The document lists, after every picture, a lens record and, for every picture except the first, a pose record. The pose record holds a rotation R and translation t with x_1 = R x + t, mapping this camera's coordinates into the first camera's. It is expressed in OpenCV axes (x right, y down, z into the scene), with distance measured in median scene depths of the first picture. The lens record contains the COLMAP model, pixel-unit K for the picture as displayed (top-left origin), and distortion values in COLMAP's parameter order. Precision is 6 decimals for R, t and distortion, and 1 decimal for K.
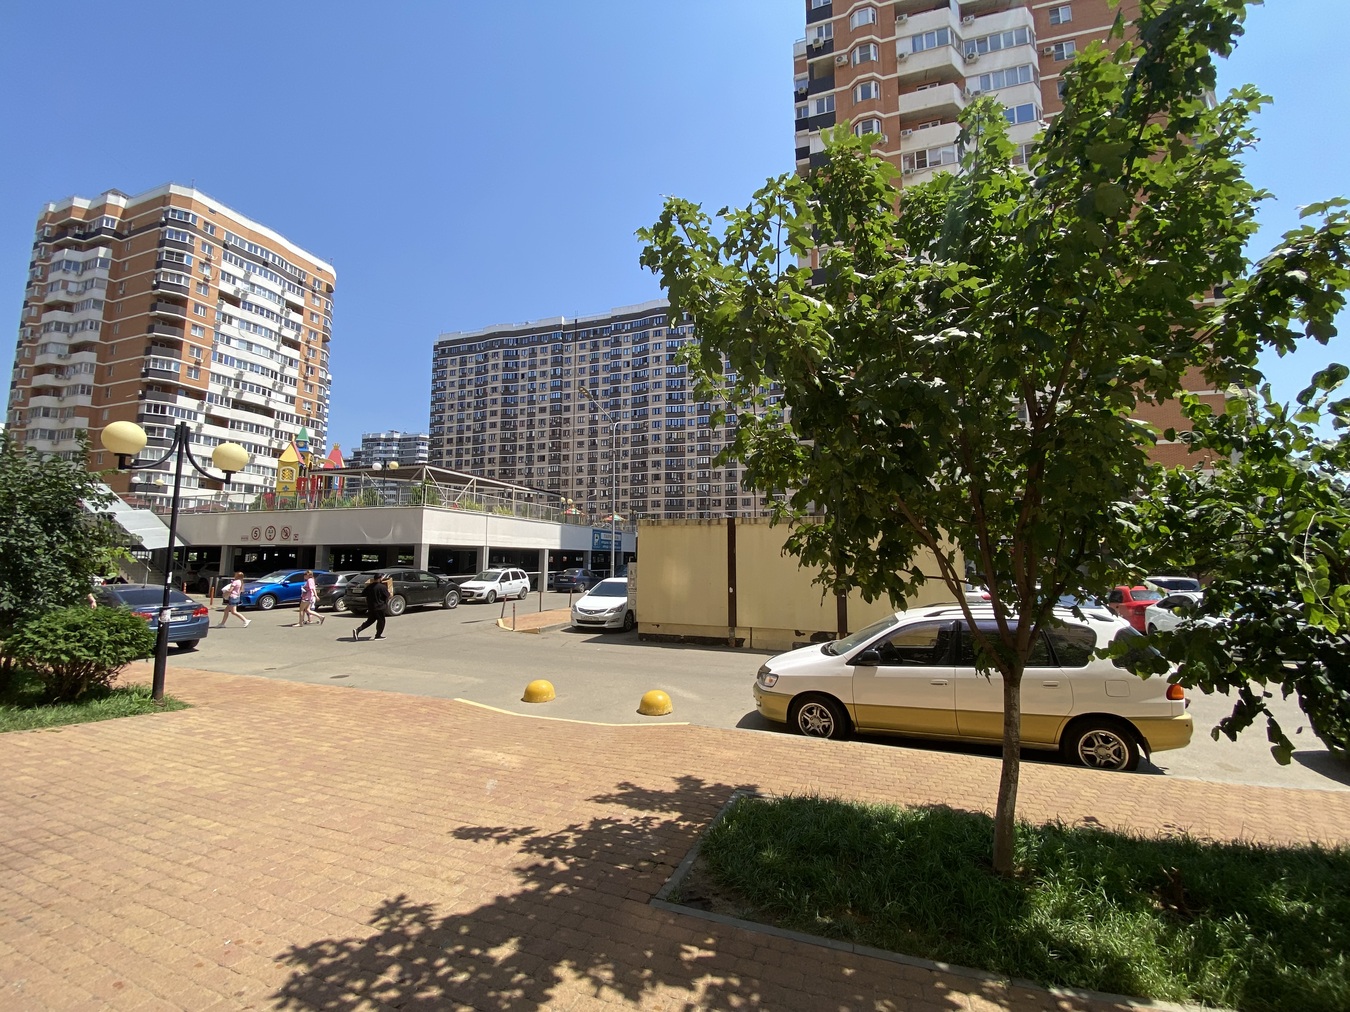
lens RADIAL K [[550.8, 0, 669.8], [0, 550.8, 498.9], [0, 0, 1]] dist [0.013334, -0.016905]
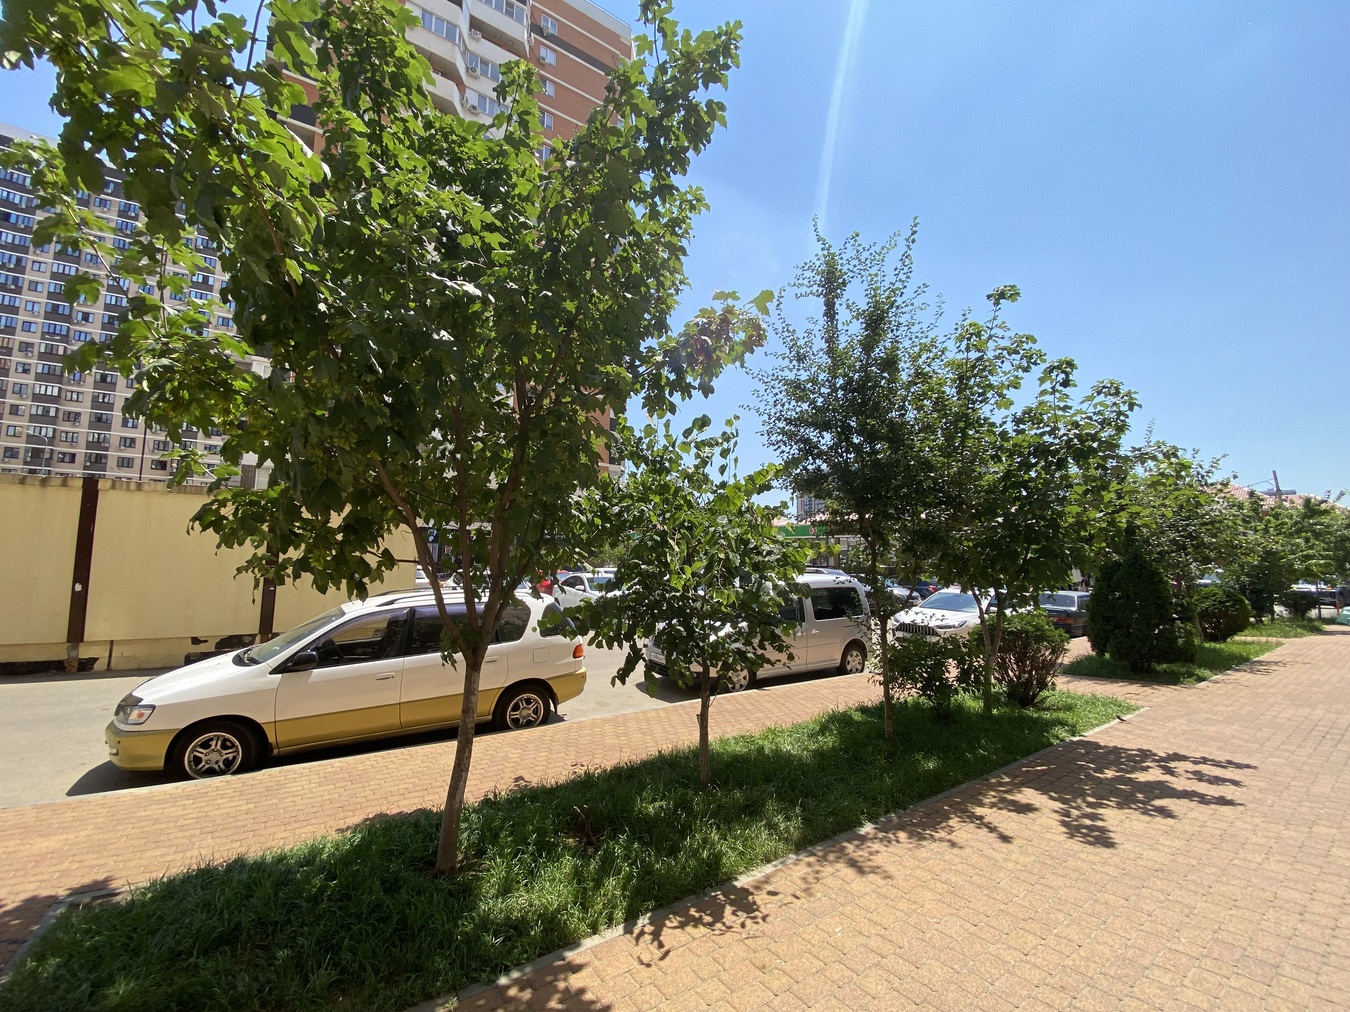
lens RADIAL K [[550.8, 0, 682.7], [0, 550.8, 495.1], [0, 0, 1]] dist [0.013334, -0.016905]
pose [[0.591335, 0.090174, 0.801369, 0.020020], [-0.100398, 0.994229, -0.037791, 0.025698], [-0.800152, -0.058108, 0.596976, 0.116997]]
